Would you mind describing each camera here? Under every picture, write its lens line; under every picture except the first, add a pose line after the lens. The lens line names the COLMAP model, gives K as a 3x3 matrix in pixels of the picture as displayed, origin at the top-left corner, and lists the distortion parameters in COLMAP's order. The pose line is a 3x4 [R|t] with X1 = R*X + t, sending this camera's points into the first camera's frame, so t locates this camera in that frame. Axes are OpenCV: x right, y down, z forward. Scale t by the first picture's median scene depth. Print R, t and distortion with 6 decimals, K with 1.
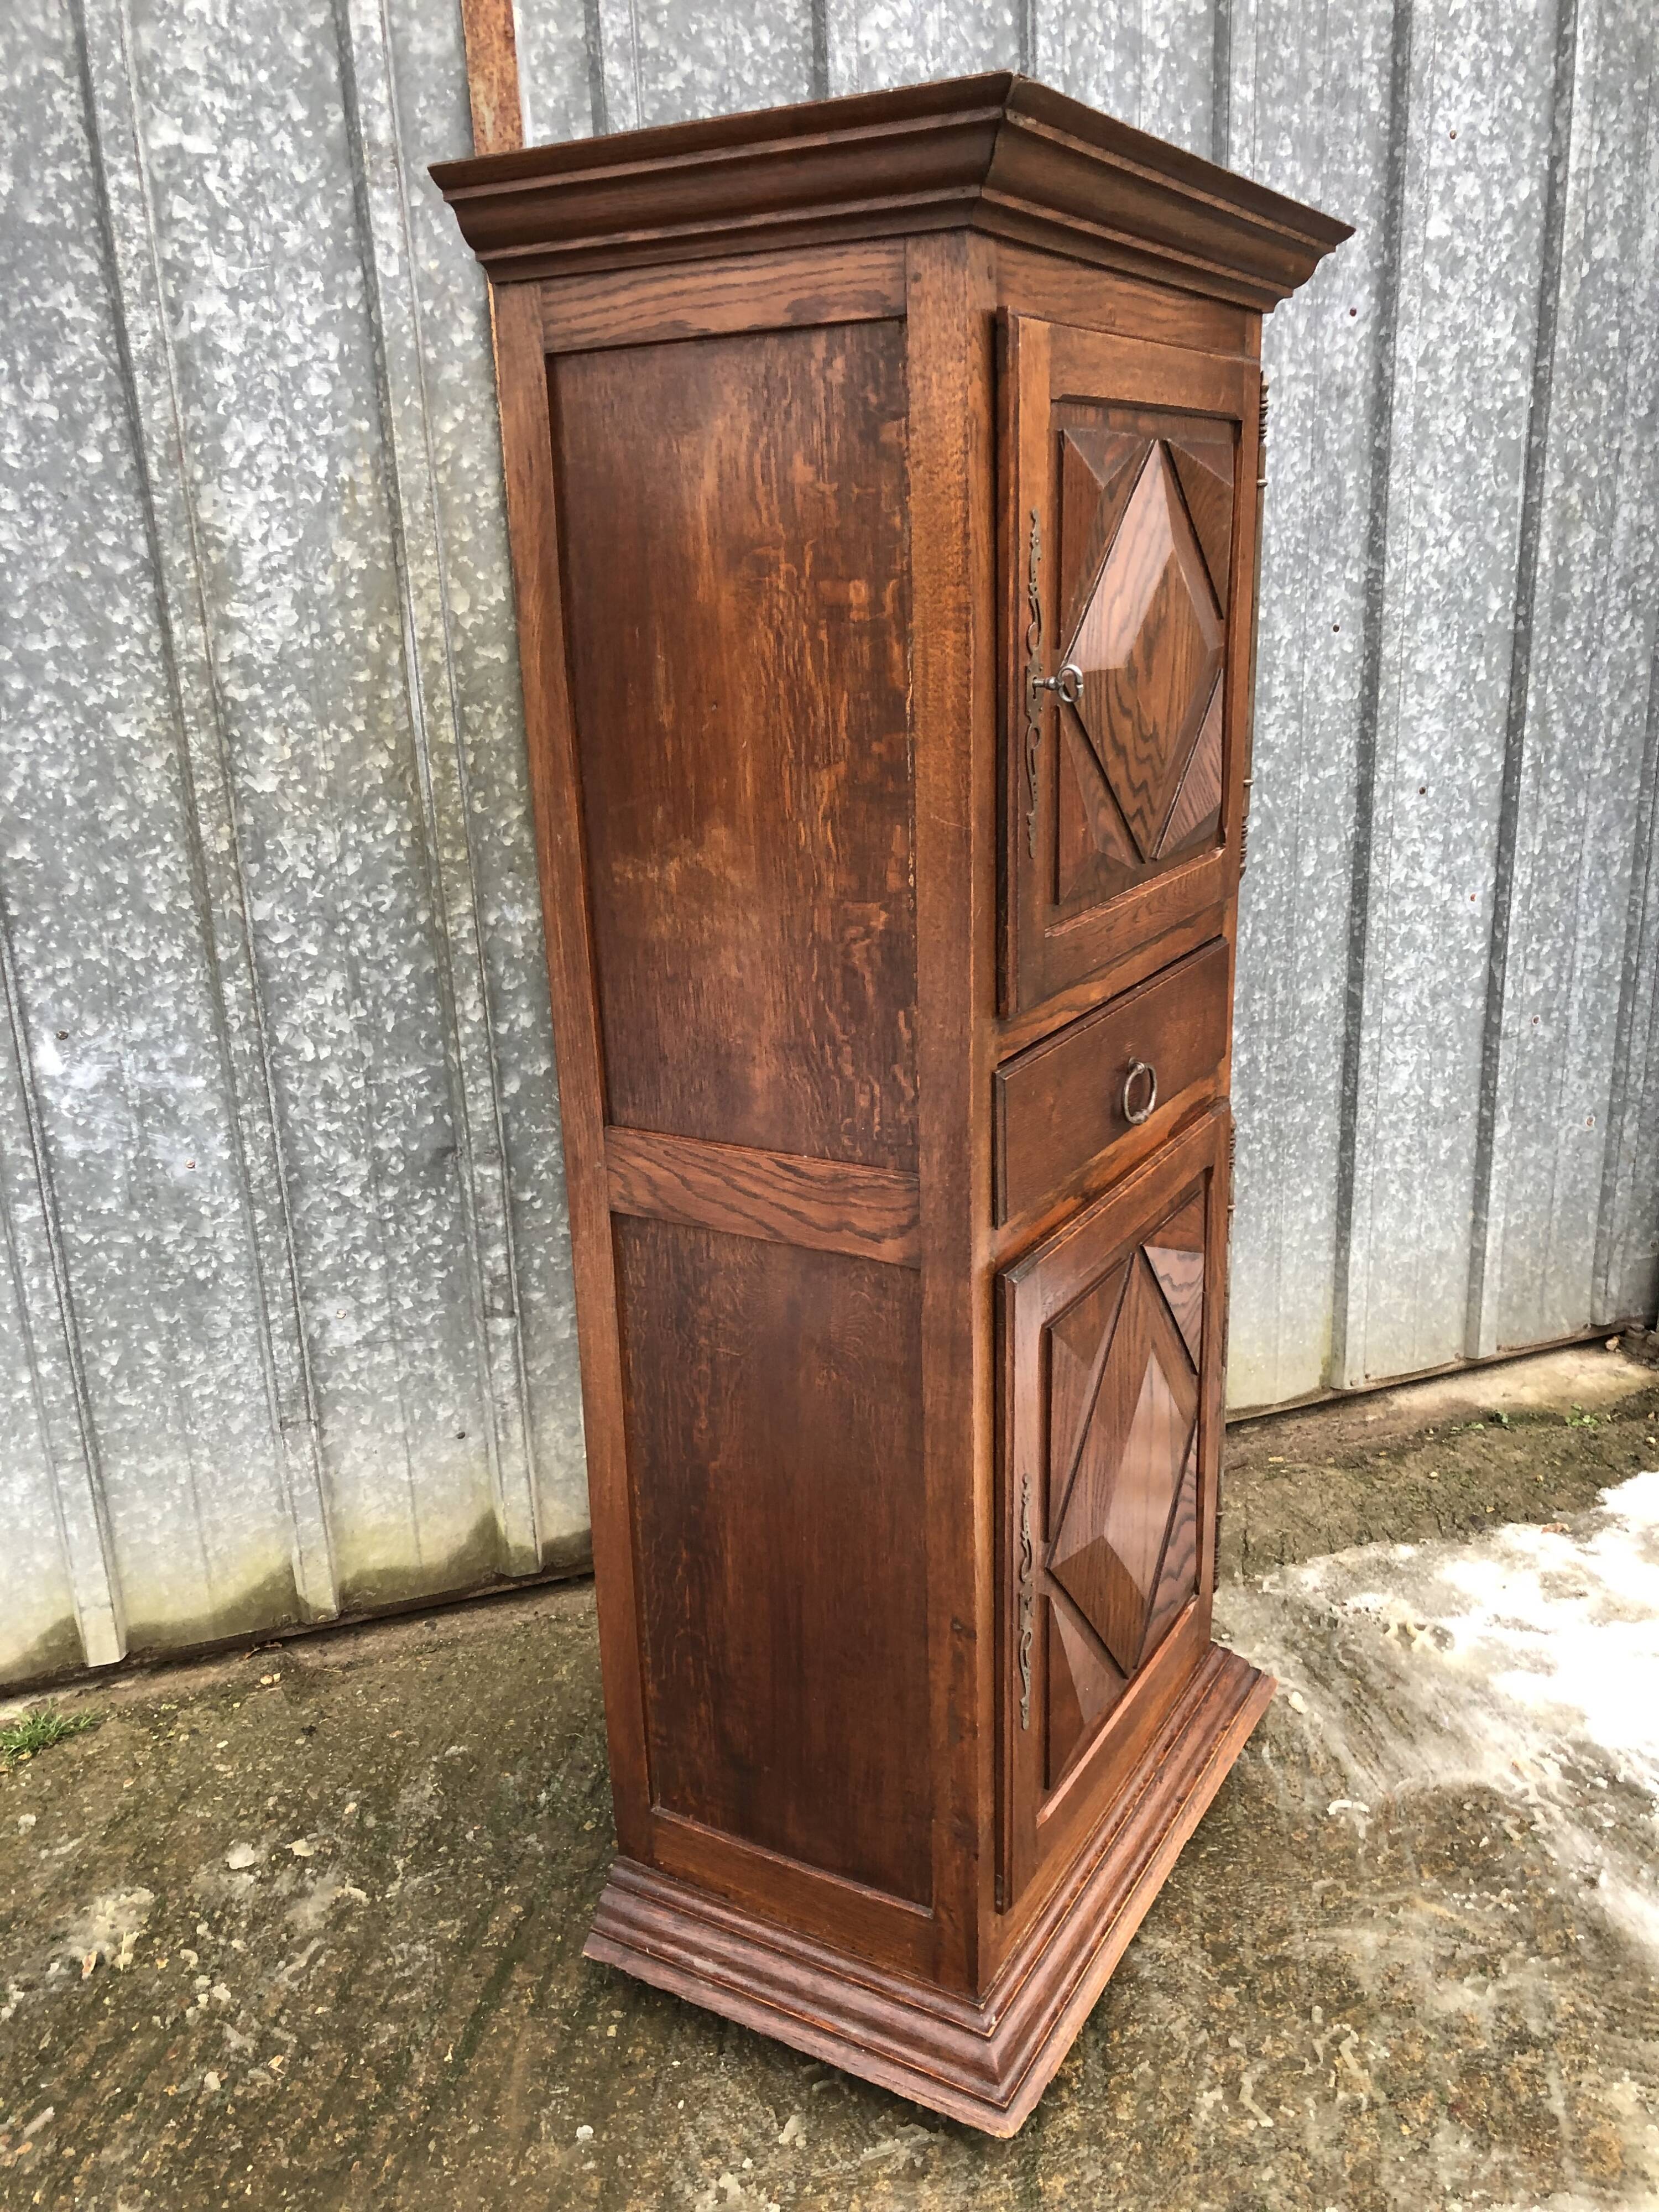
lens RADIAL K [[1822.3, 0, 833.7], [0, 1822.3, 1125.1], [0, 0, 1]] dist [0.011064, 0.018198]
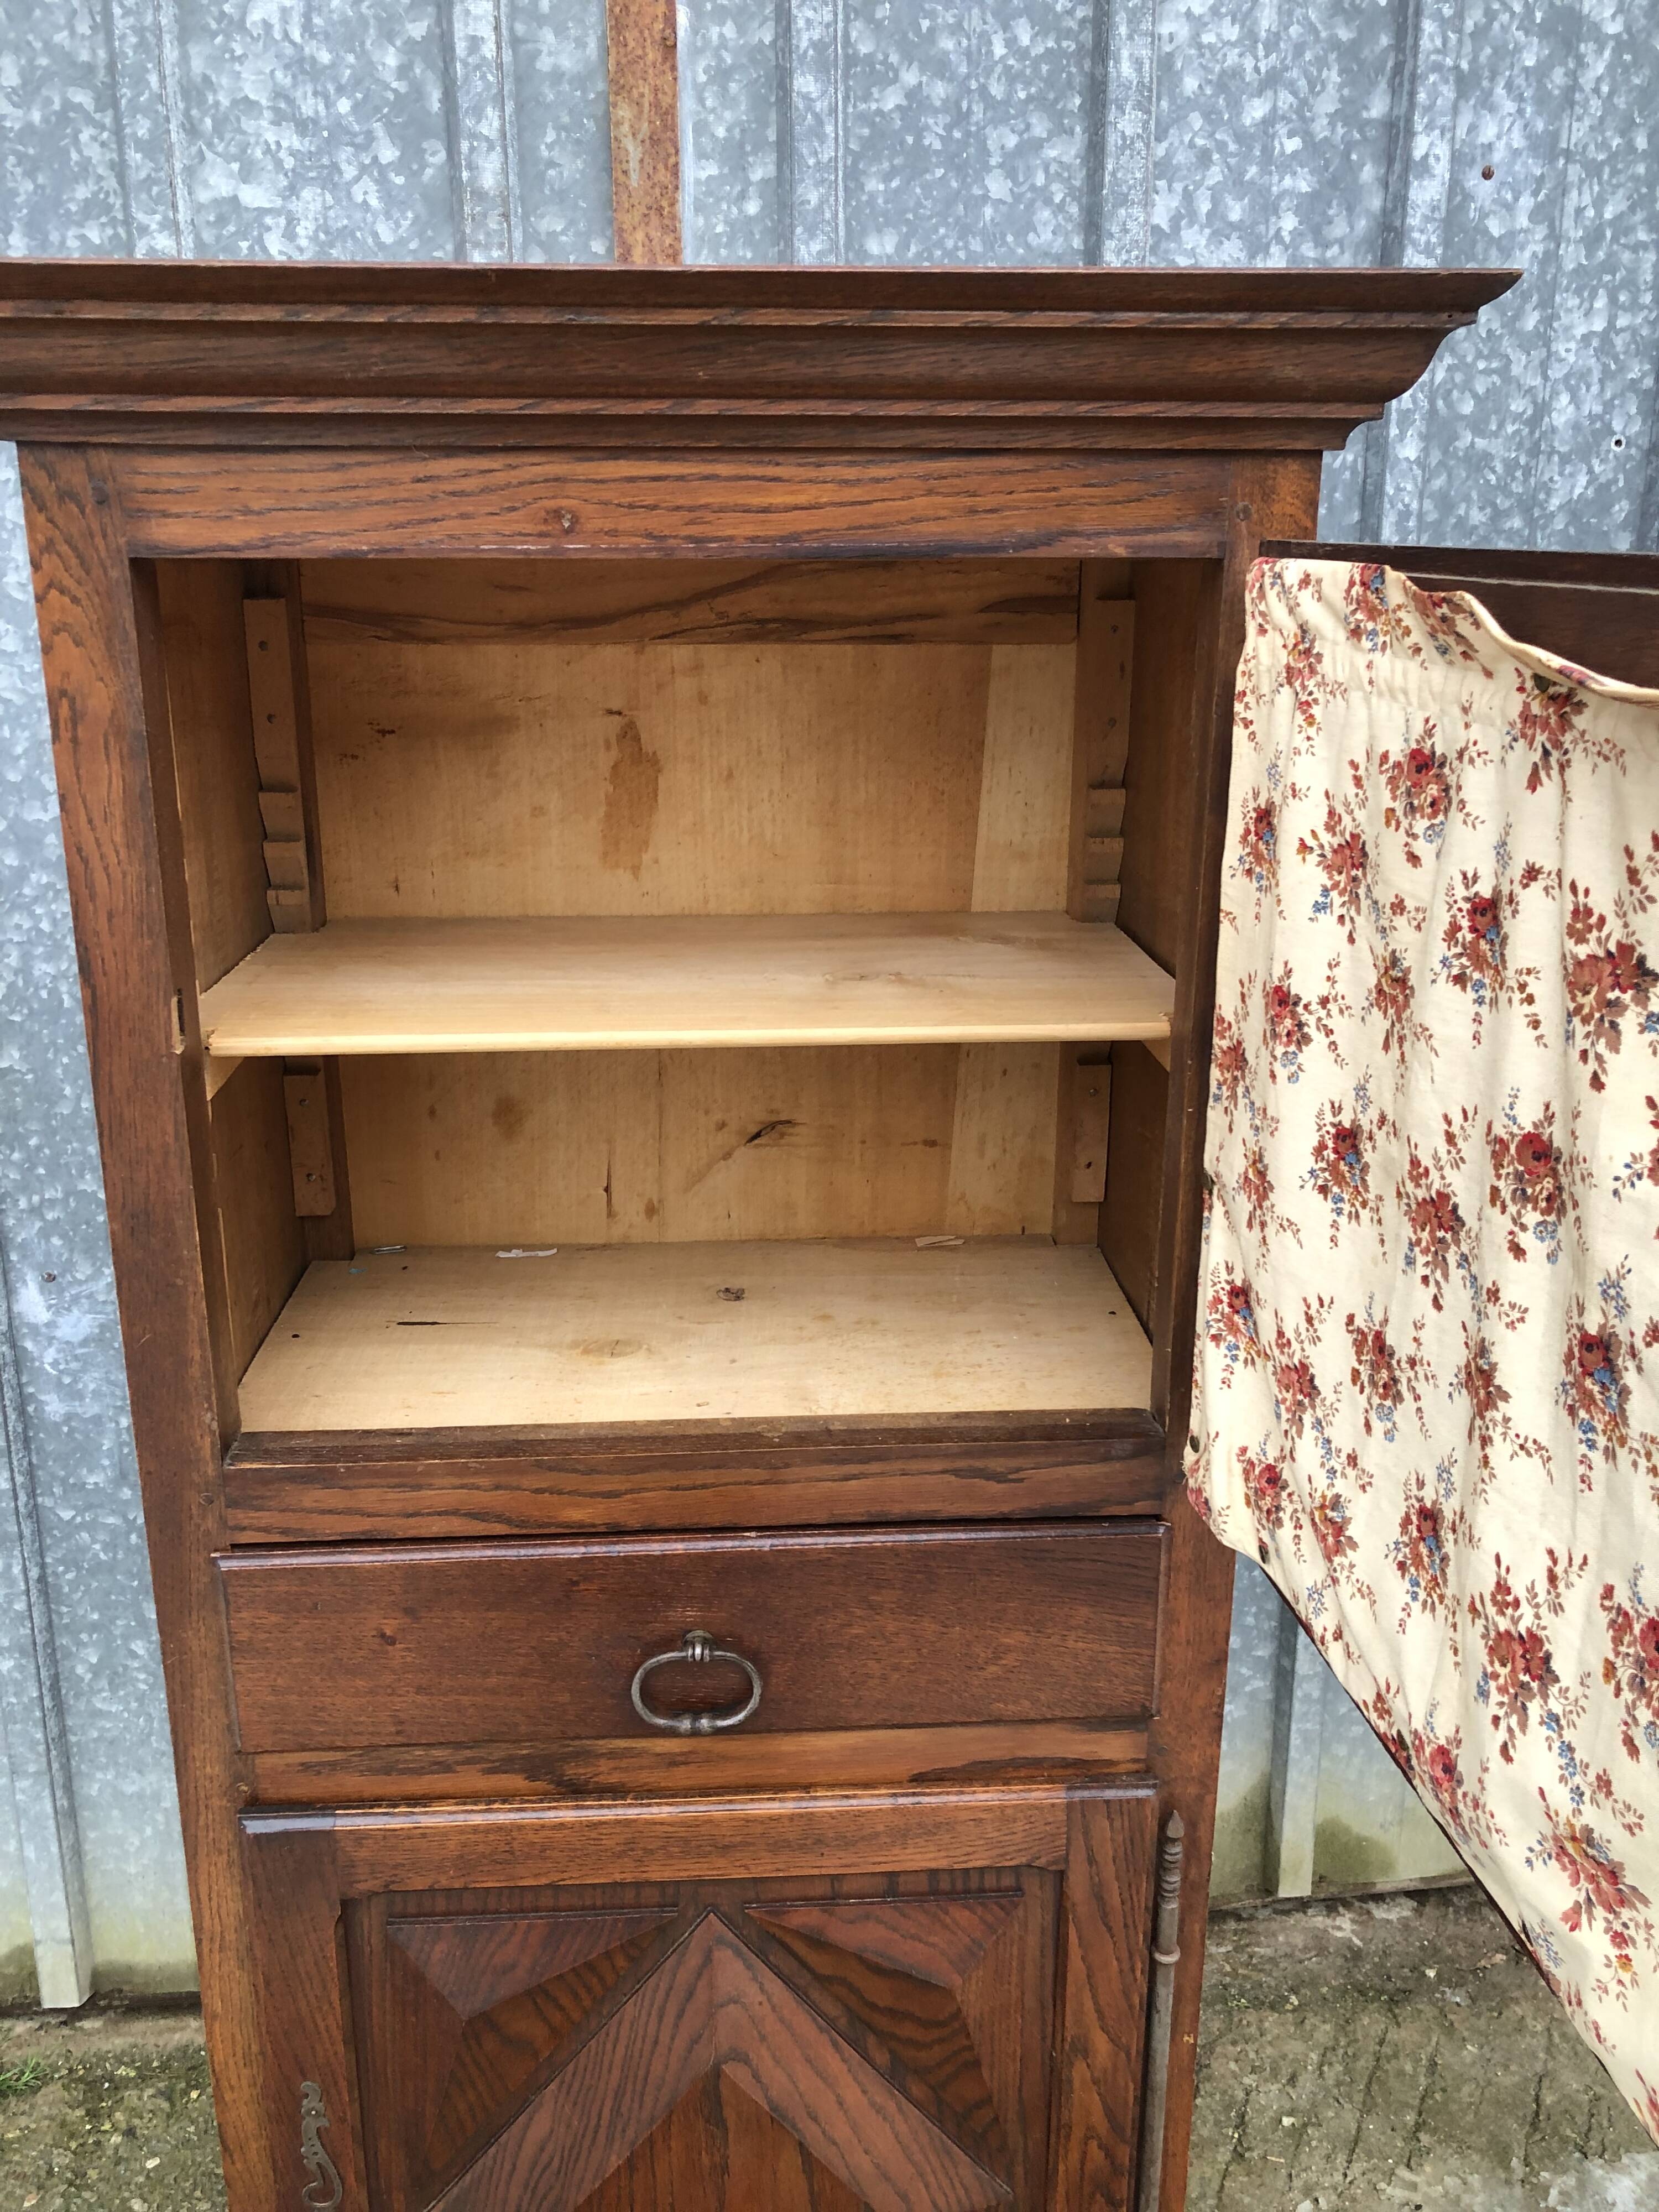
lens RADIAL K [[1800.6, 0, 829.5], [0, 1800.6, 1106.6], [0, 0, 1]] dist [0.053198, -0.052403]
pose [[0.969869, 0.101670, -0.221399, 0.091161], [-0.102860, 0.994677, 0.006179, -0.170579], [0.220849, 0.016780, 0.975164, 0.291462]]
